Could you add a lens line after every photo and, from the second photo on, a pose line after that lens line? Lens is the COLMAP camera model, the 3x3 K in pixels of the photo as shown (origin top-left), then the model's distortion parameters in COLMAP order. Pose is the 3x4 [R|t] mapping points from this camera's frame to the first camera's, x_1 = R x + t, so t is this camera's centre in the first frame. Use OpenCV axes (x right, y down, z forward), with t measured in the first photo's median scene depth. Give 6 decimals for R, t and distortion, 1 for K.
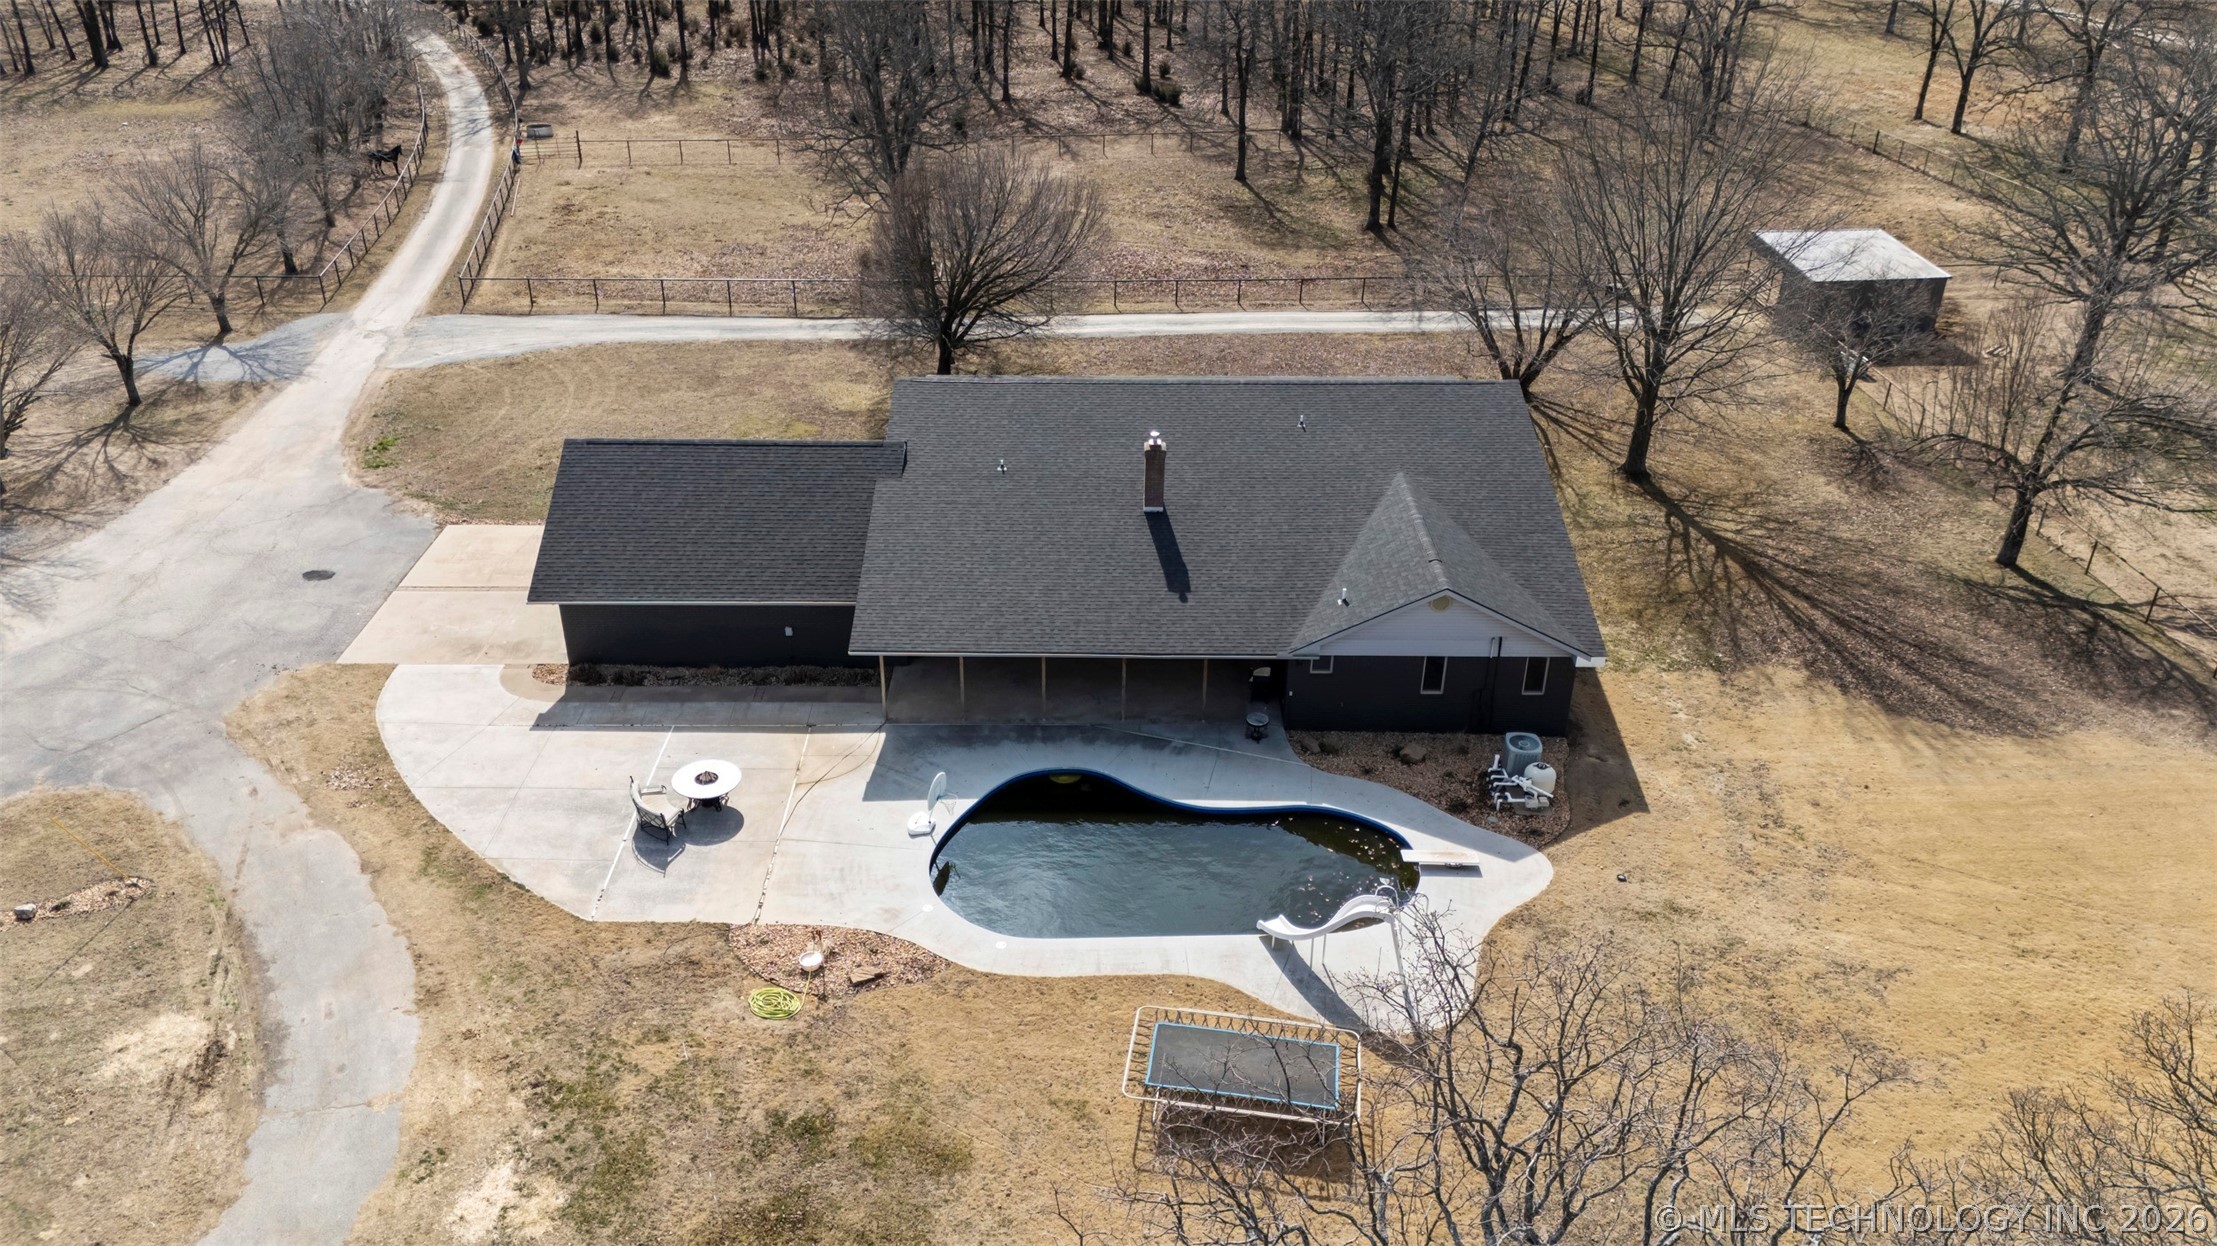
lens RADIAL K [[1604.9, 0, 1108.5], [0, 1604.9, 623.0], [0, 0, 1]] dist [0.004226, -0.000747]
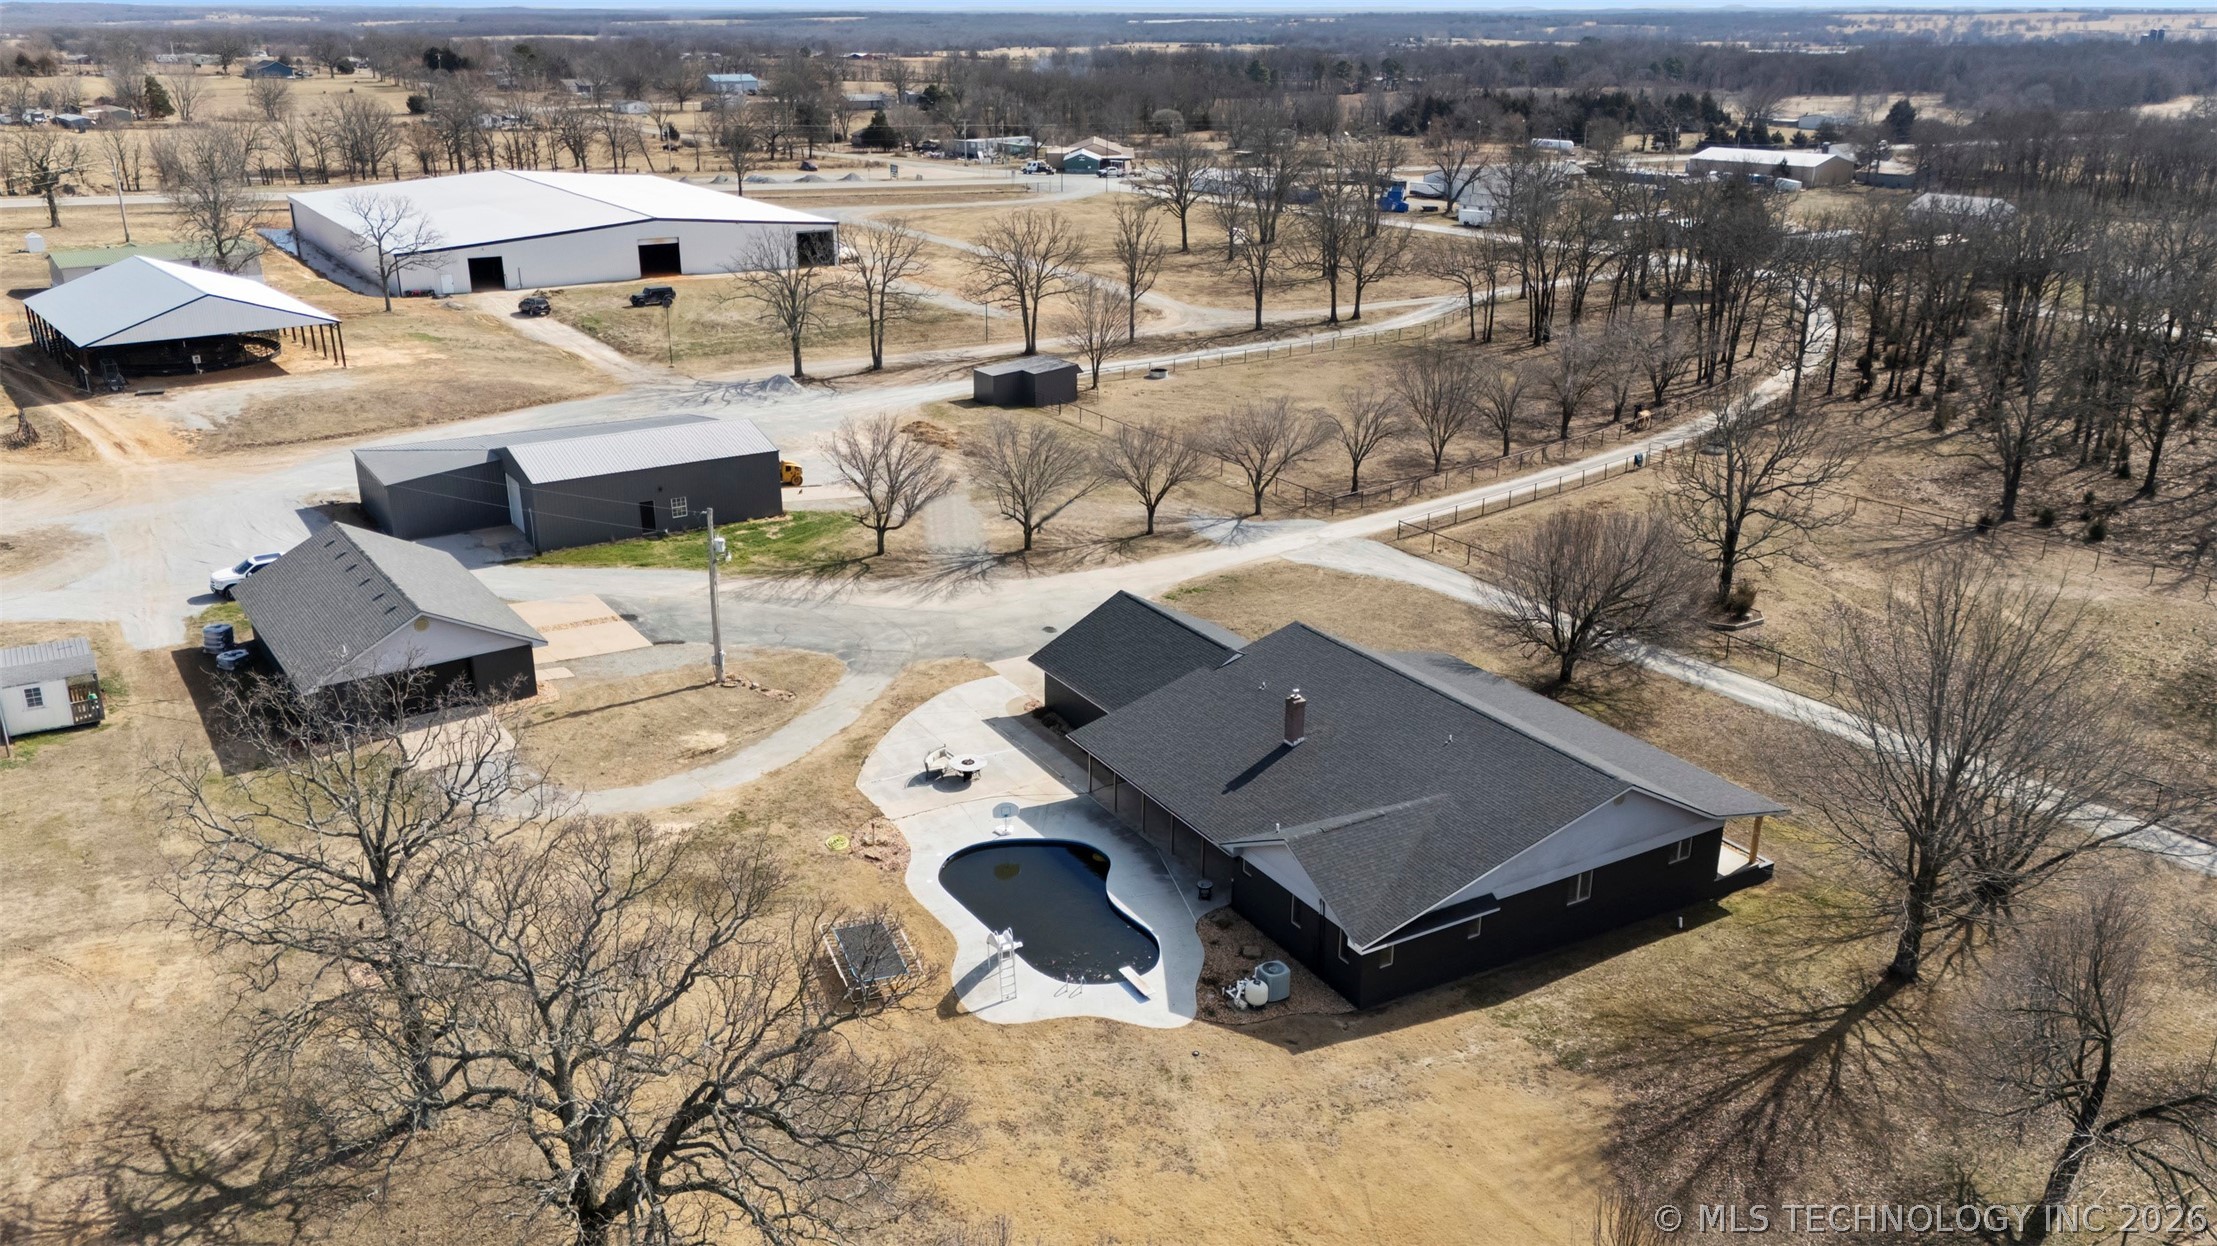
lens RADIAL K [[1604.9, 0, 1108.5], [0, 1604.9, 623.0], [0, 0, 1]] dist [0.004226, -0.000747]
pose [[0.504939, 0.283897, -0.815131, 1.154448], [-0.417385, 0.906920, 0.057314, -0.196374], [0.755531, 0.311284, 0.576434, 0.048565]]
